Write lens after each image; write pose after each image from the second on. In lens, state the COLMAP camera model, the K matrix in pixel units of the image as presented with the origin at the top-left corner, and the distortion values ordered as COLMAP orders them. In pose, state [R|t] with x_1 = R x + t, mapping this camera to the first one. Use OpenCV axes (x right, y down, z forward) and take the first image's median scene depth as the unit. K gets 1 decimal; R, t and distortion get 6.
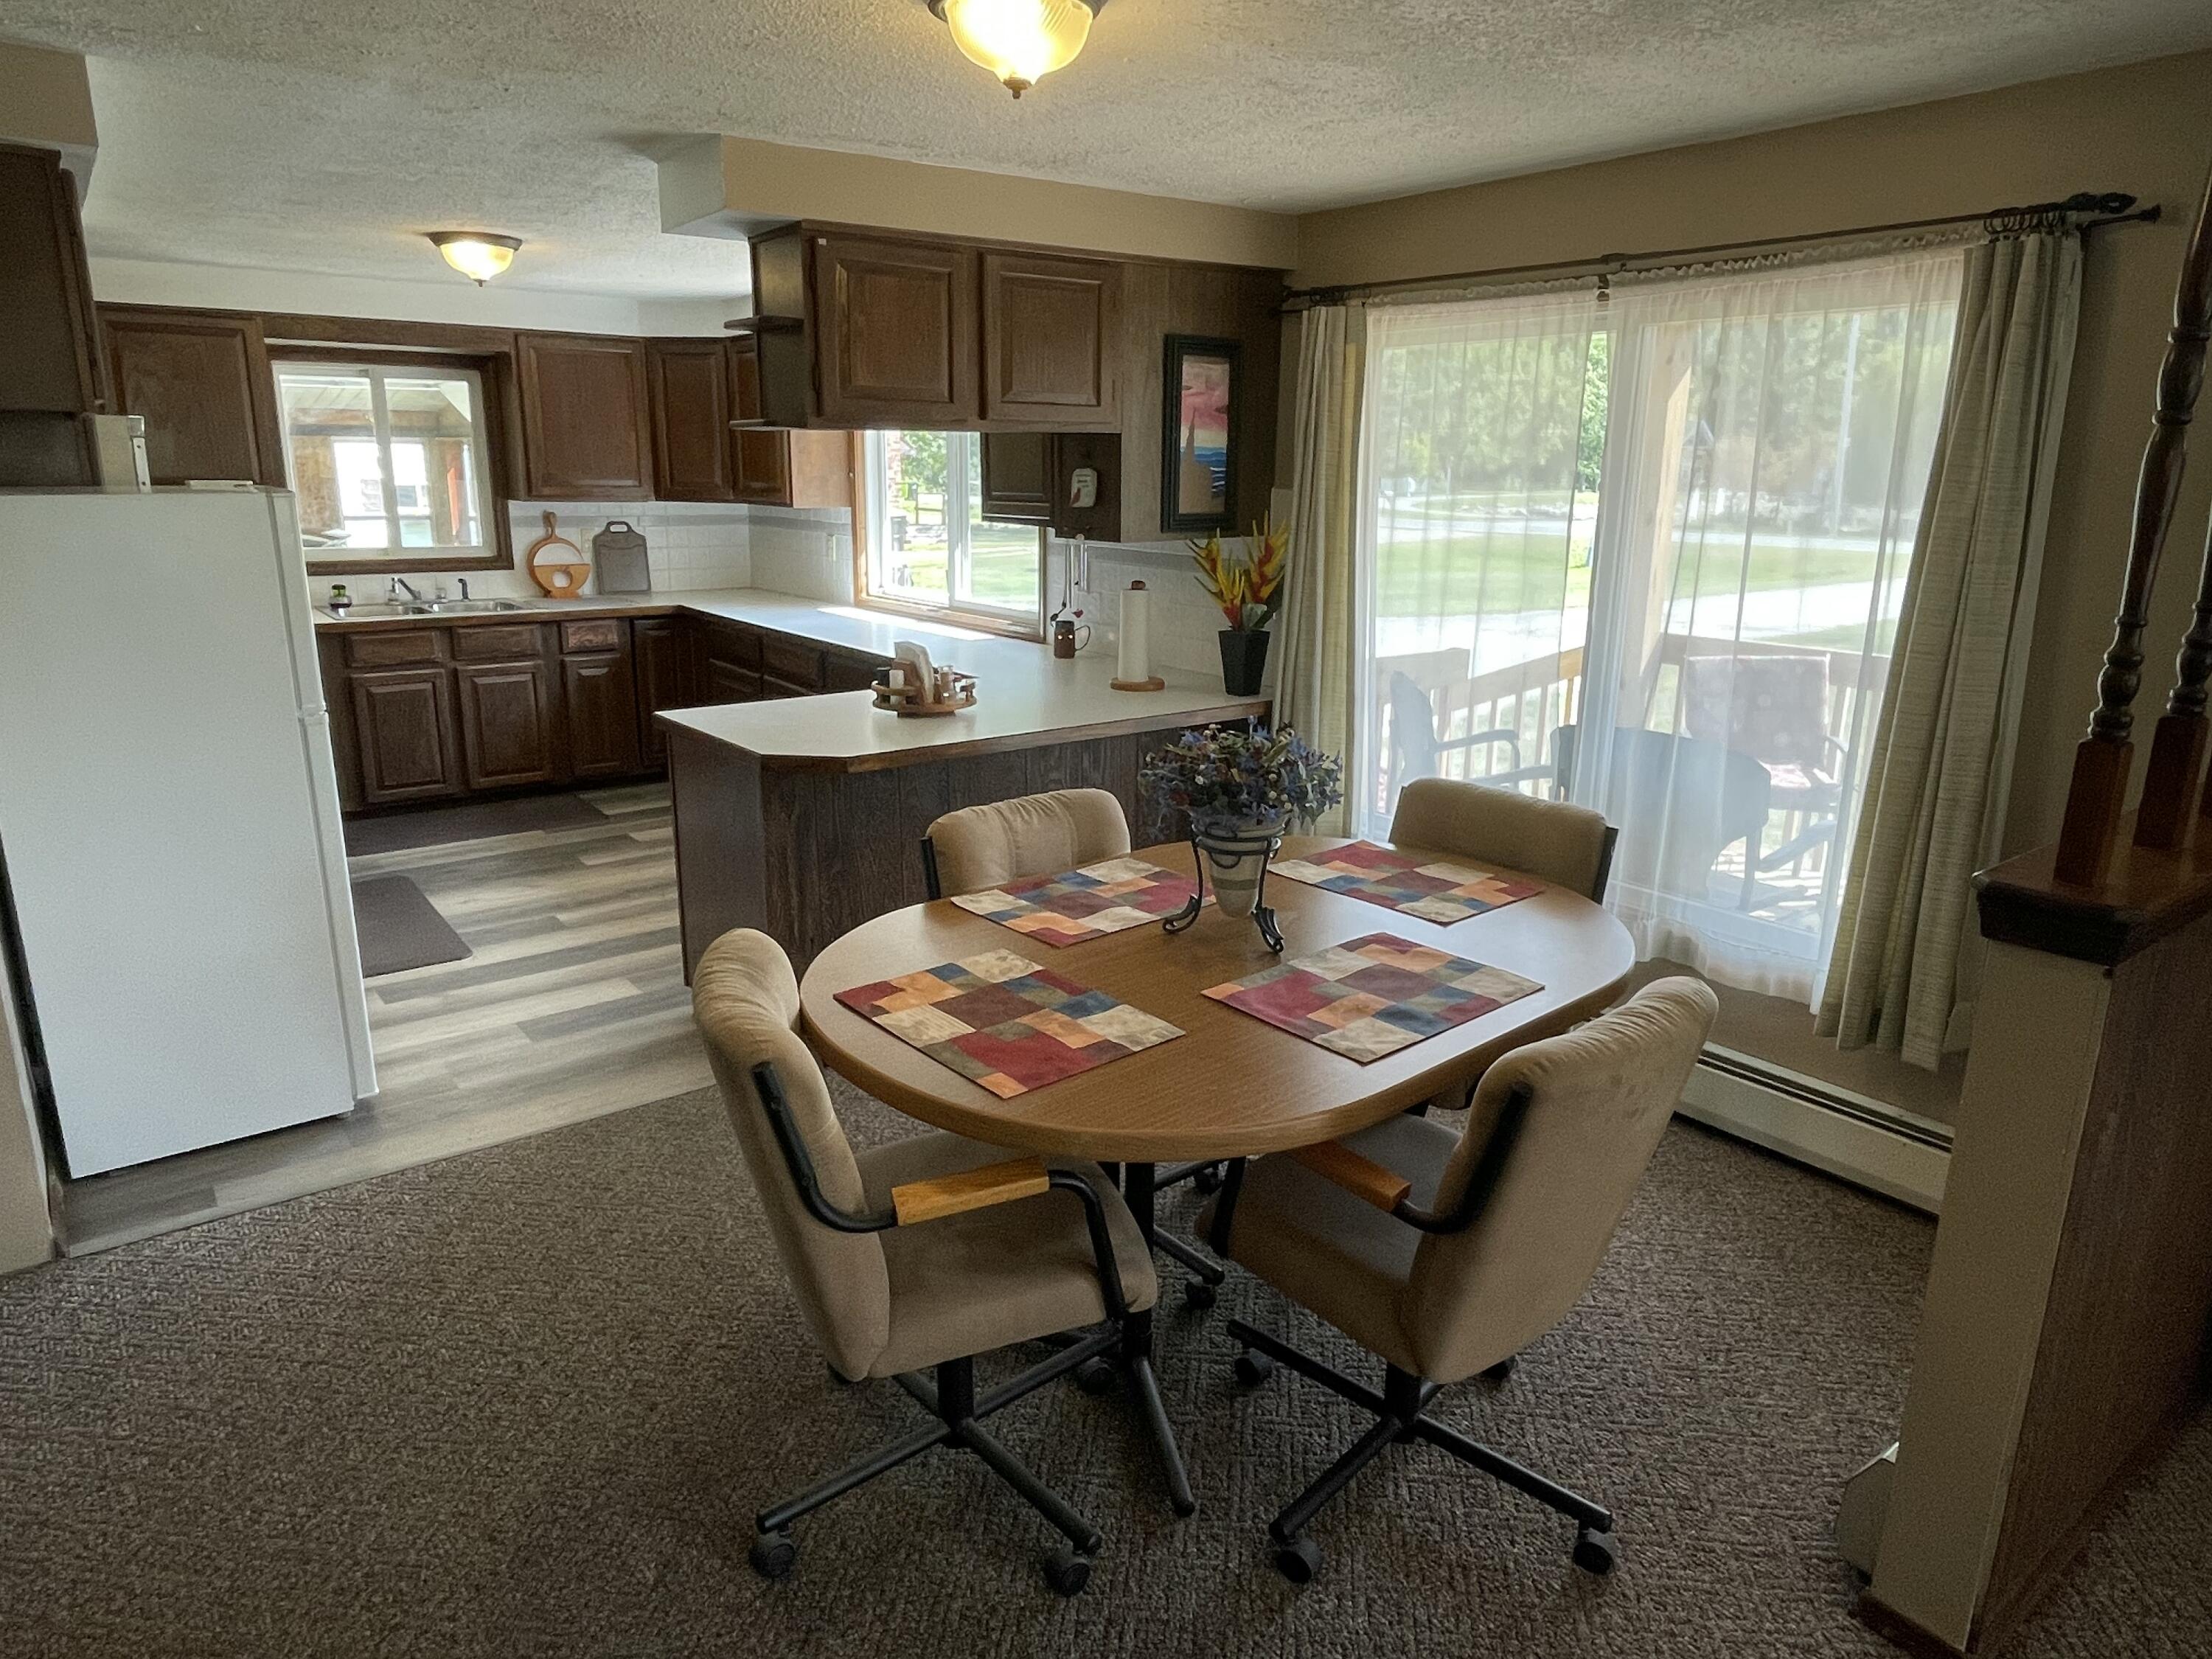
lens RADIAL K [[1369.7, 0, 1102.9], [0, 1369.7, 832.7], [0, 0, 1]] dist [-0.005347, -0.001613]
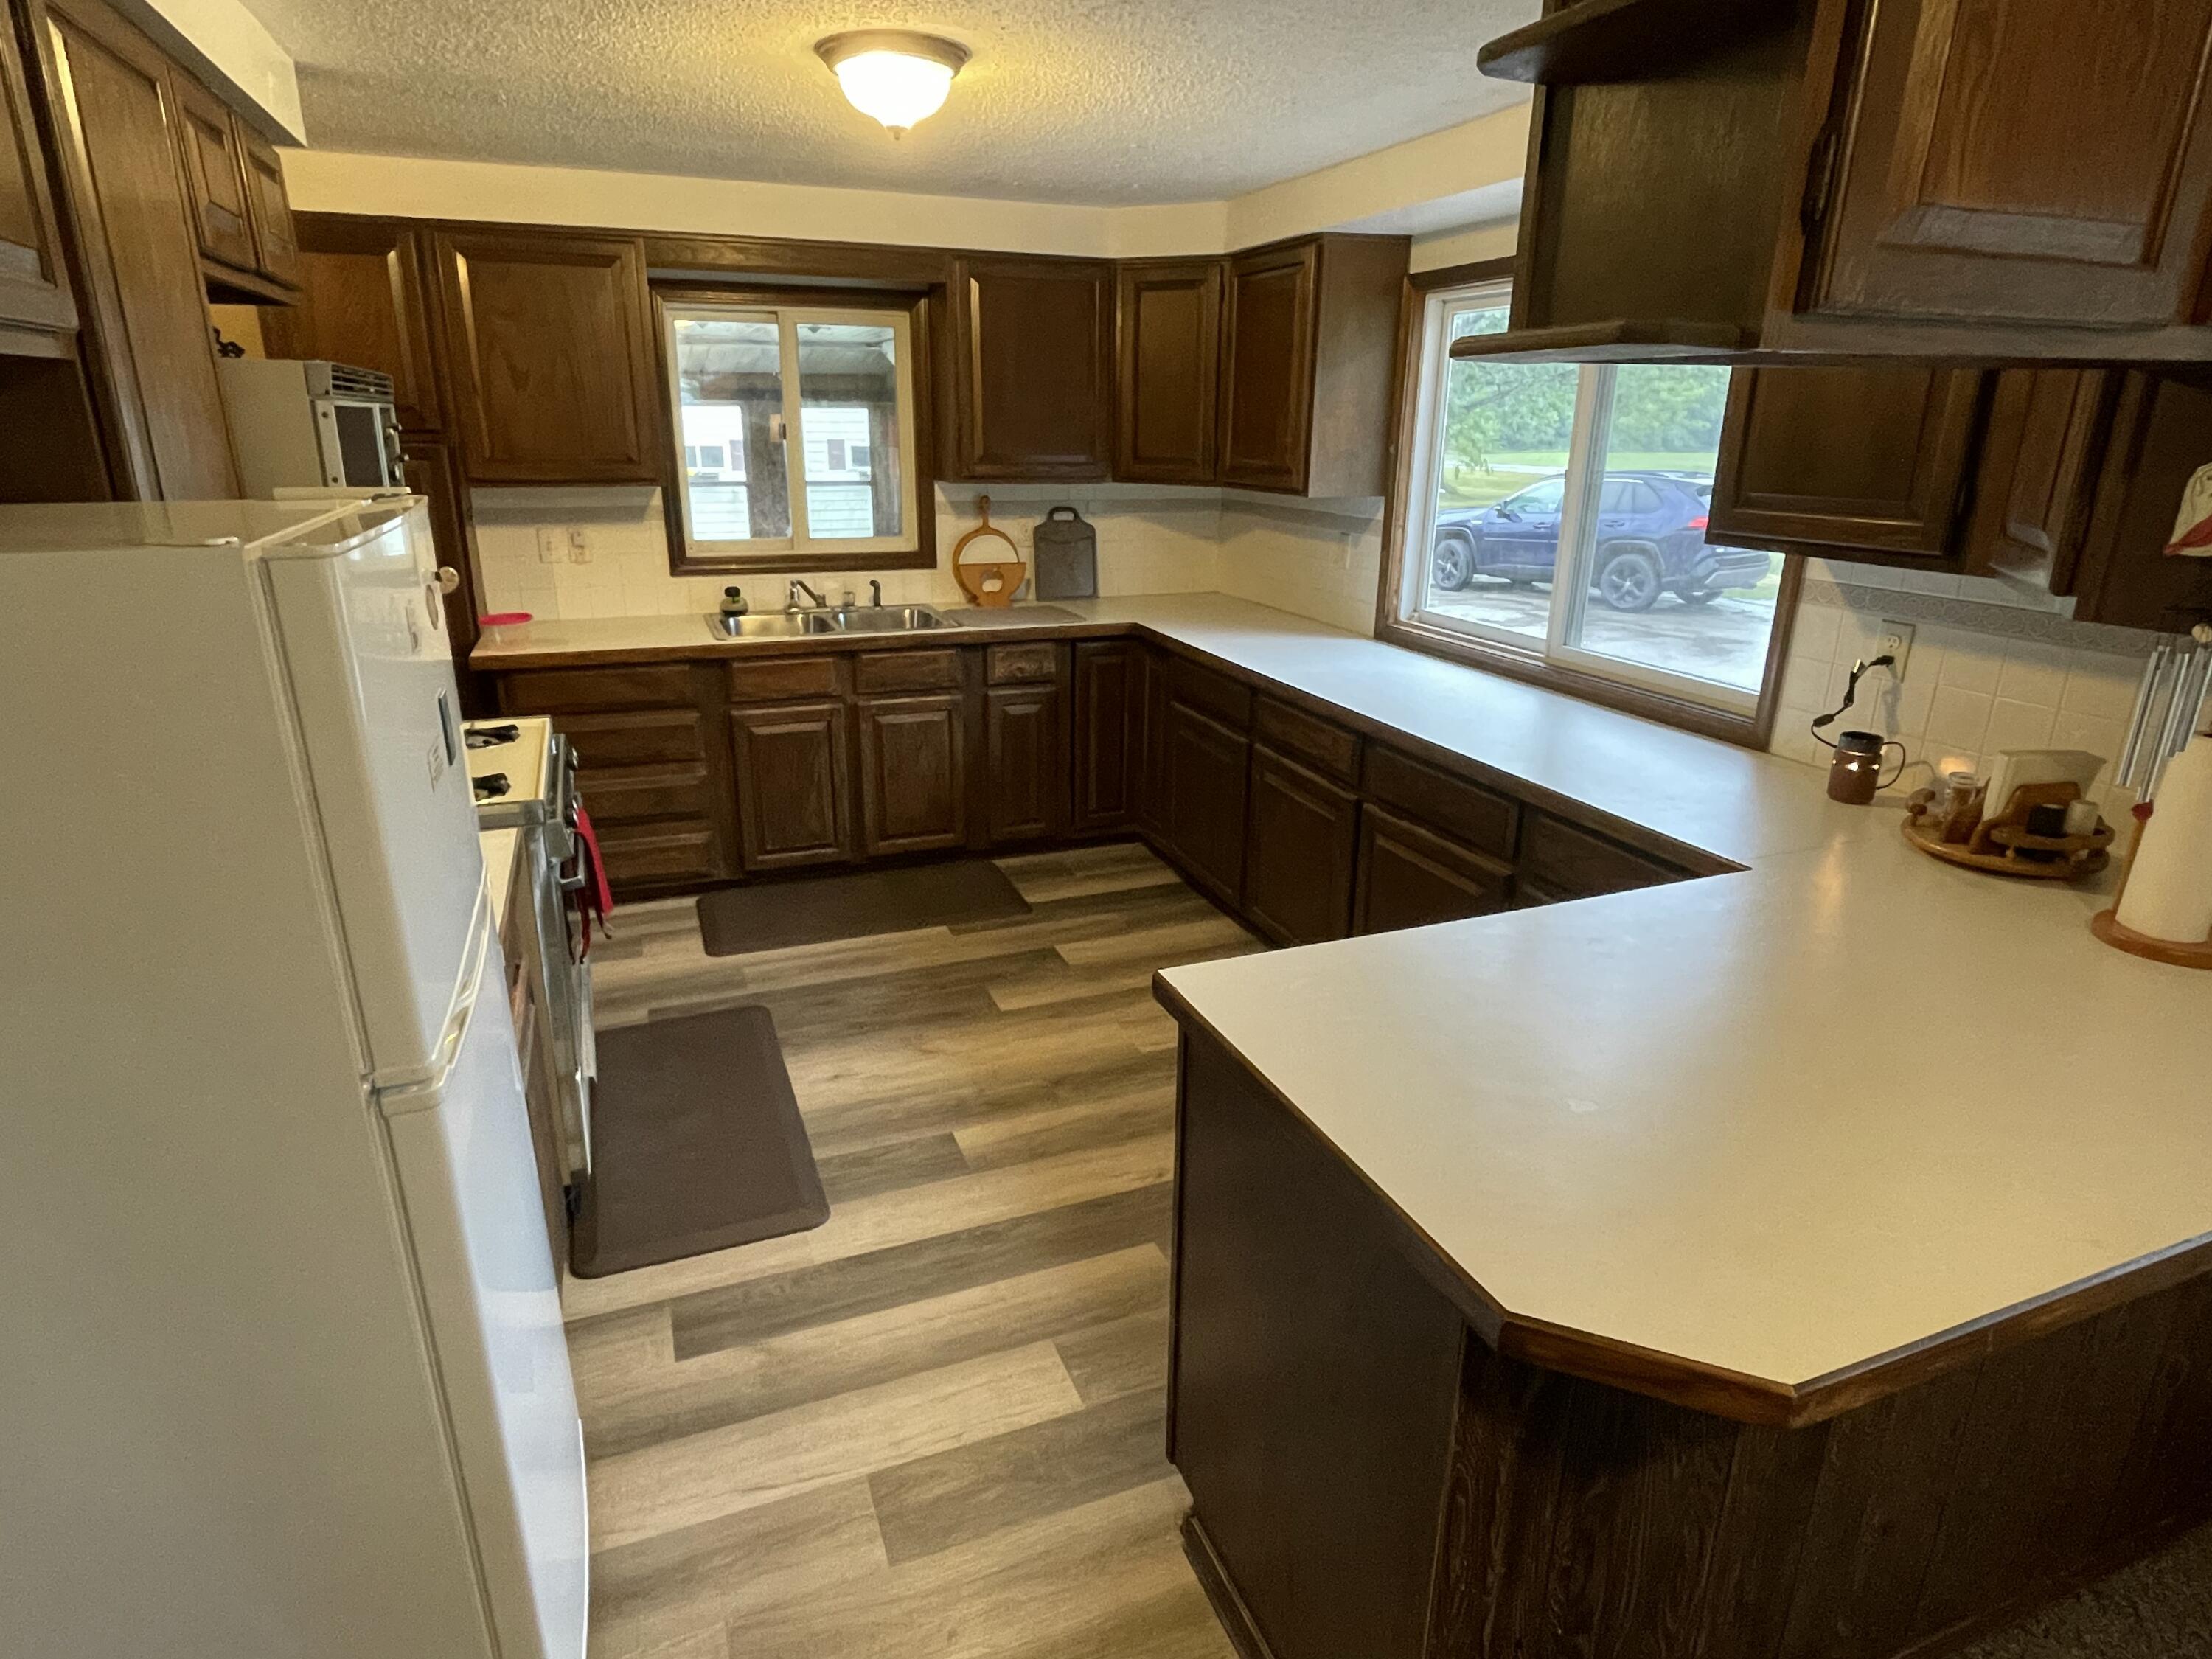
lens RADIAL K [[1230.7, 0, 1101.8], [0, 1230.7, 828.9], [0, 0, 1]] dist [0.018463, 0.000613]
pose [[0.960199, 0.082583, -0.266828, -0.143532], [-0.067471, 0.995580, 0.065335, -0.101623], [0.271044, -0.044732, 0.961527, 0.353161]]
